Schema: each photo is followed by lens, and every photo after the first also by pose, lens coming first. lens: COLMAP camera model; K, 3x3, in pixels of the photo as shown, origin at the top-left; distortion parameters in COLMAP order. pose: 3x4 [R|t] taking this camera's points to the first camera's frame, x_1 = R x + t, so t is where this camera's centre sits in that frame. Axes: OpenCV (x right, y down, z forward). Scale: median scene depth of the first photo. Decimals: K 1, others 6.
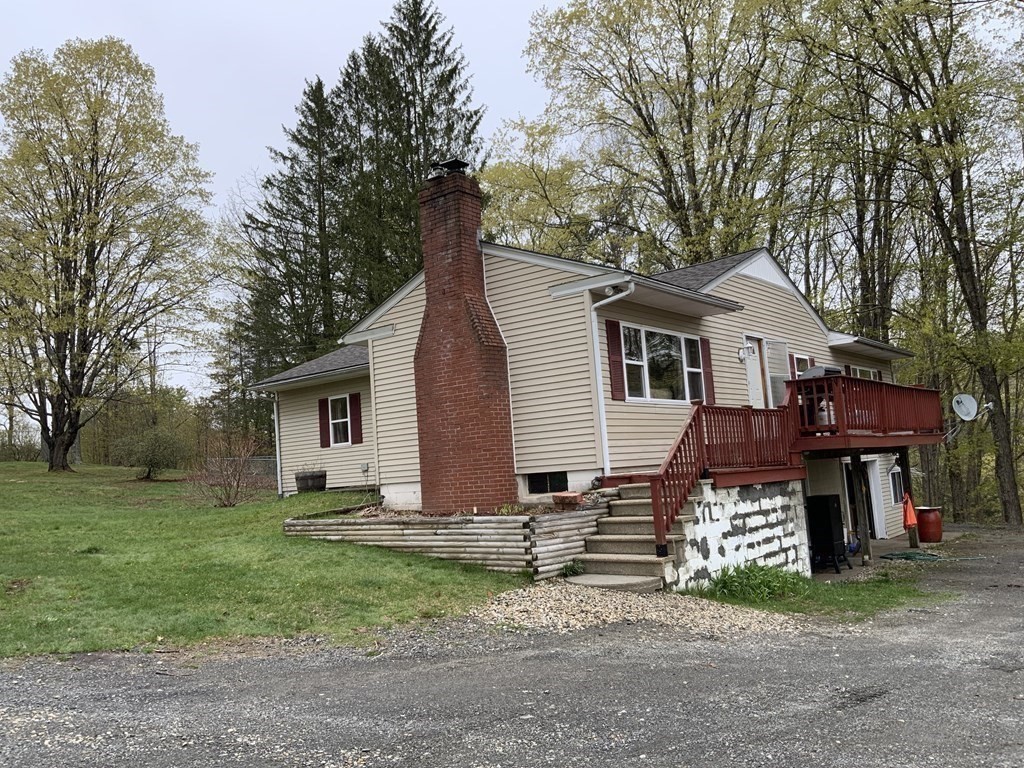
lens RADIAL K [[850.5, 0, 512.1], [0, 850.5, 384.0], [0, 0, 1]] dist [0.018956, -0.026177]
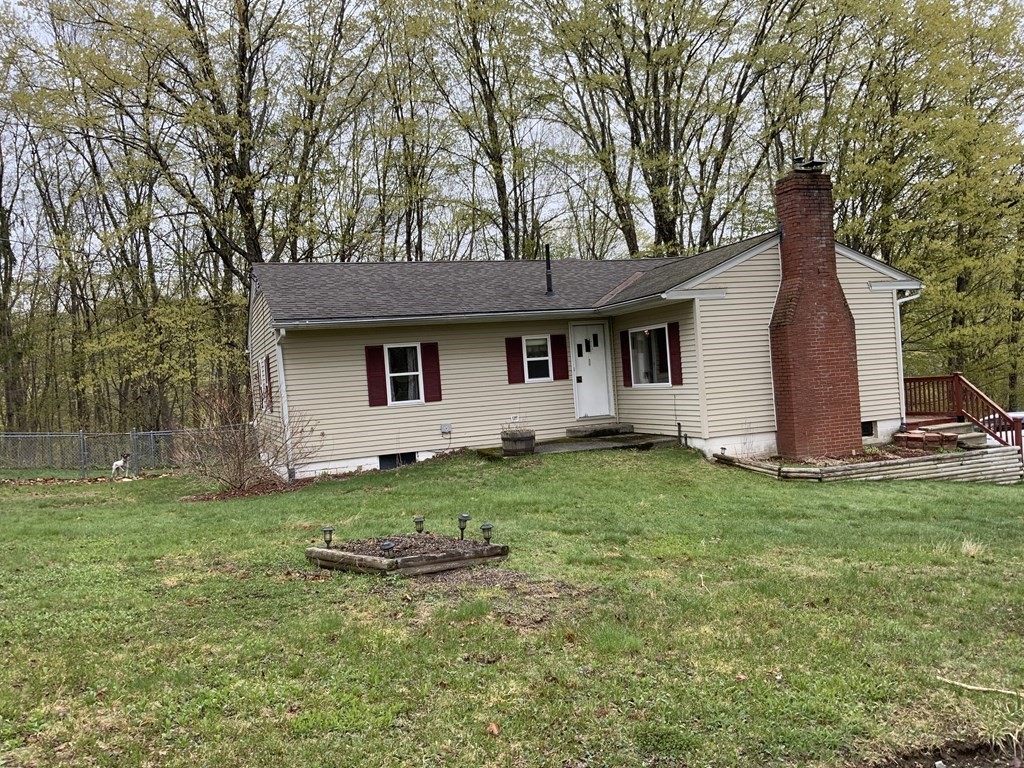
lens RADIAL K [[850.5, 0, 511.6], [0, 850.5, 383.9], [0, 0, 1]] dist [0.018956, -0.026177]
pose [[0.542307, 0.028037, 0.839712, -1.388313], [-0.055584, 0.998451, 0.002561, 0.073490], [-0.838340, -0.048063, 0.543026, 0.752439]]
